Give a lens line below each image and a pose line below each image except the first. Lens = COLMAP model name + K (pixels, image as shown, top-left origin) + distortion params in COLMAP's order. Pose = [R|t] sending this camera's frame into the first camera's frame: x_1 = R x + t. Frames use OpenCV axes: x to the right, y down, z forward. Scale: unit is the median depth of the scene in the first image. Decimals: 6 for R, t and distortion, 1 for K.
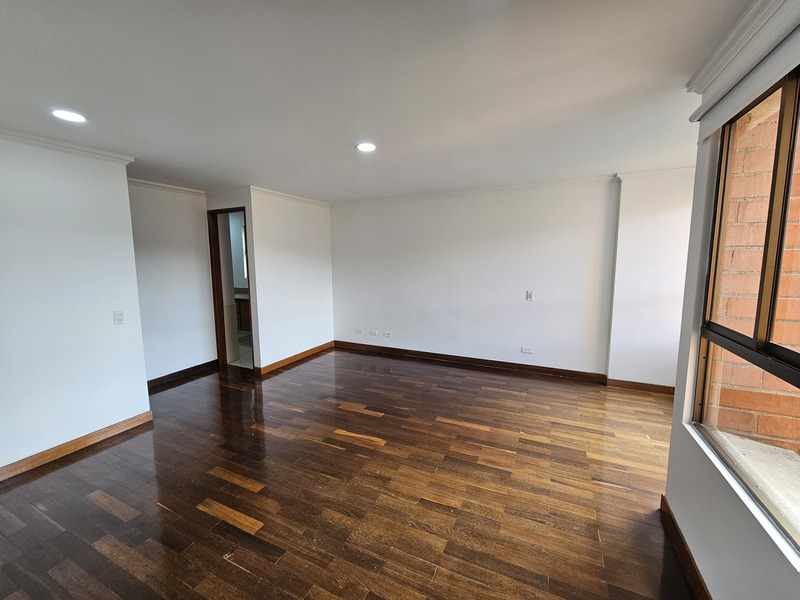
lens RADIAL K [[325.6, 0, 397.4], [0, 325.6, 294.7], [0, 0, 1]] dist [0.000018, -0.000195]
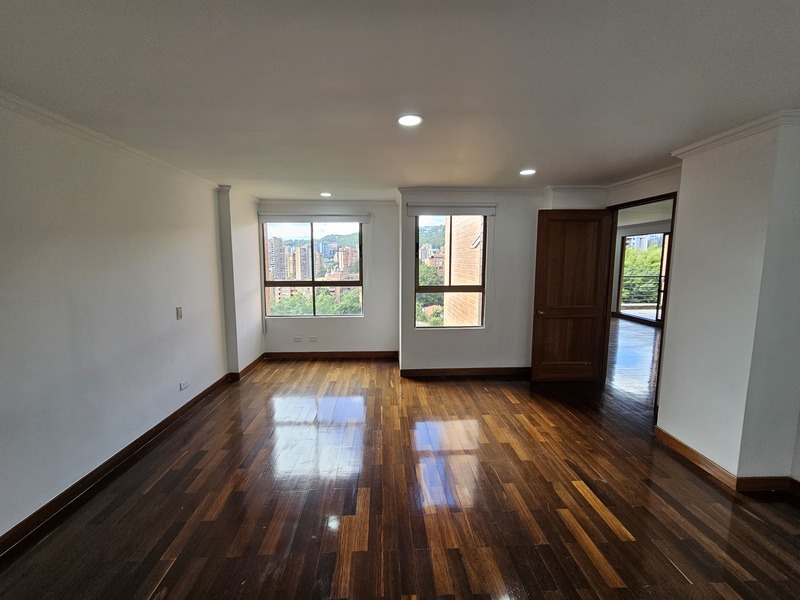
lens RADIAL K [[325.6, 0, 397.4], [0, 325.6, 294.7], [0, 0, 1]] dist [0.000018, -0.000195]
pose [[-0.464000, -0.090324, 0.881218, -0.896404], [0.102730, 0.982589, 0.154806, -0.188720], [-0.879858, 0.162357, -0.446642, 1.607218]]
